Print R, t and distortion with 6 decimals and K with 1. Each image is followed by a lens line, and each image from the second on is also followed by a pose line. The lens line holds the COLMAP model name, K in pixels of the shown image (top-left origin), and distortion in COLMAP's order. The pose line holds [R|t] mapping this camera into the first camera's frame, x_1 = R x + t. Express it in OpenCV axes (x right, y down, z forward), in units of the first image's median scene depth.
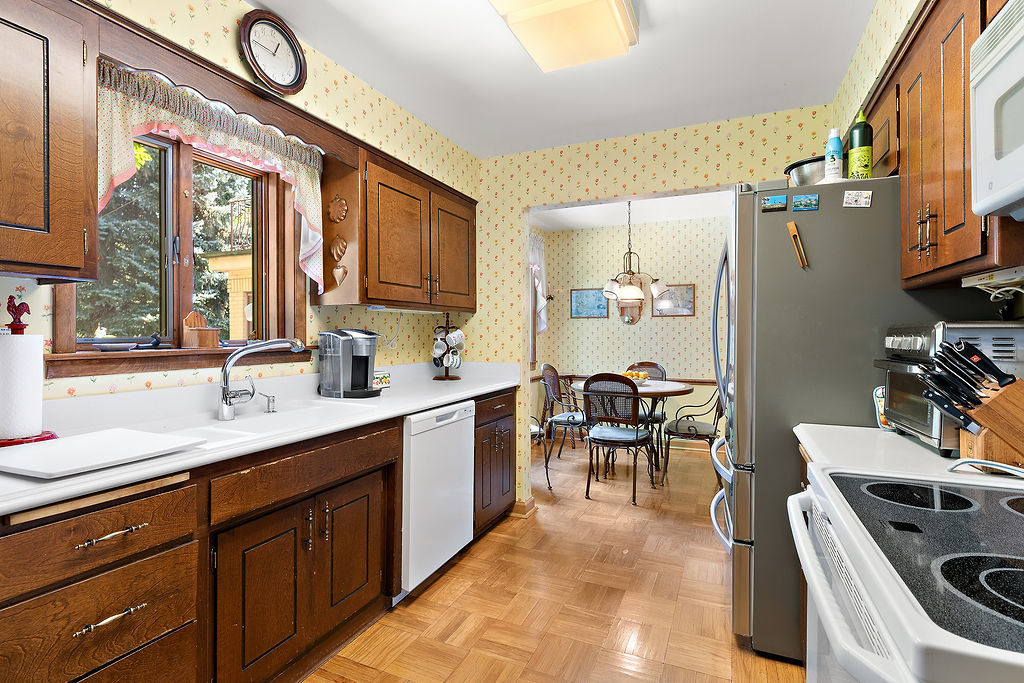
lens RADIAL K [[493.3, 0, 512.9], [0, 493.3, 334.3], [0, 0, 1]] dist [0.005392, 0.000428]
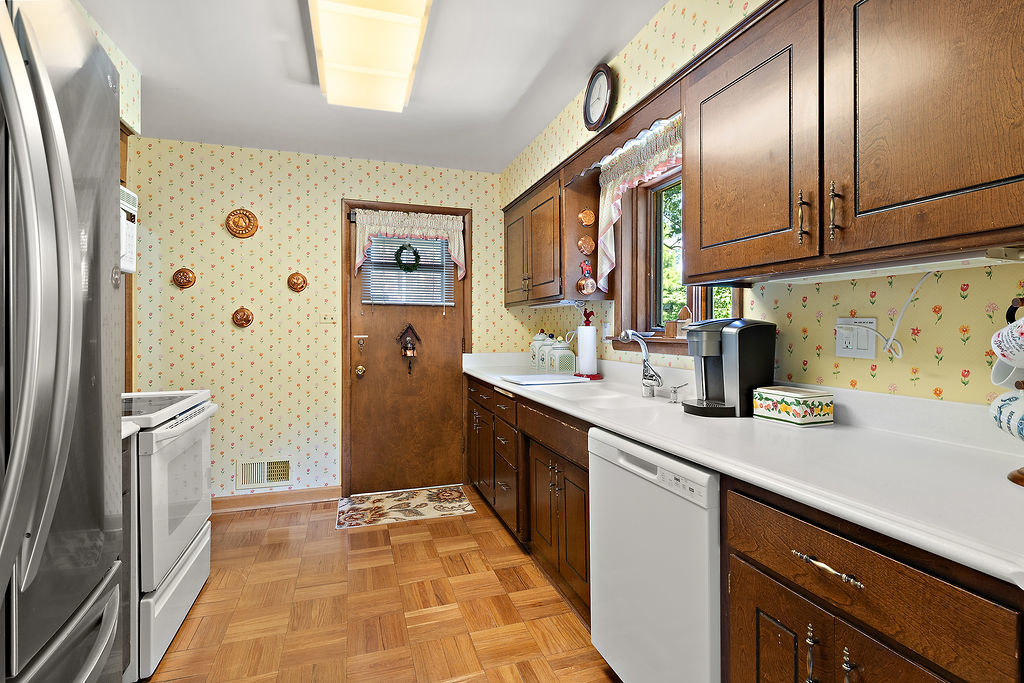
lens RADIAL K [[493.3, 0, 512.7], [0, 493.3, 333.2], [0, 0, 1]] dist [0.005392, 0.000428]
pose [[-0.737457, 0.006819, -0.675360, 0.474017], [-0.001587, 0.999929, 0.011829, 0.003932], [0.675392, 0.009796, -0.737394, 1.654399]]
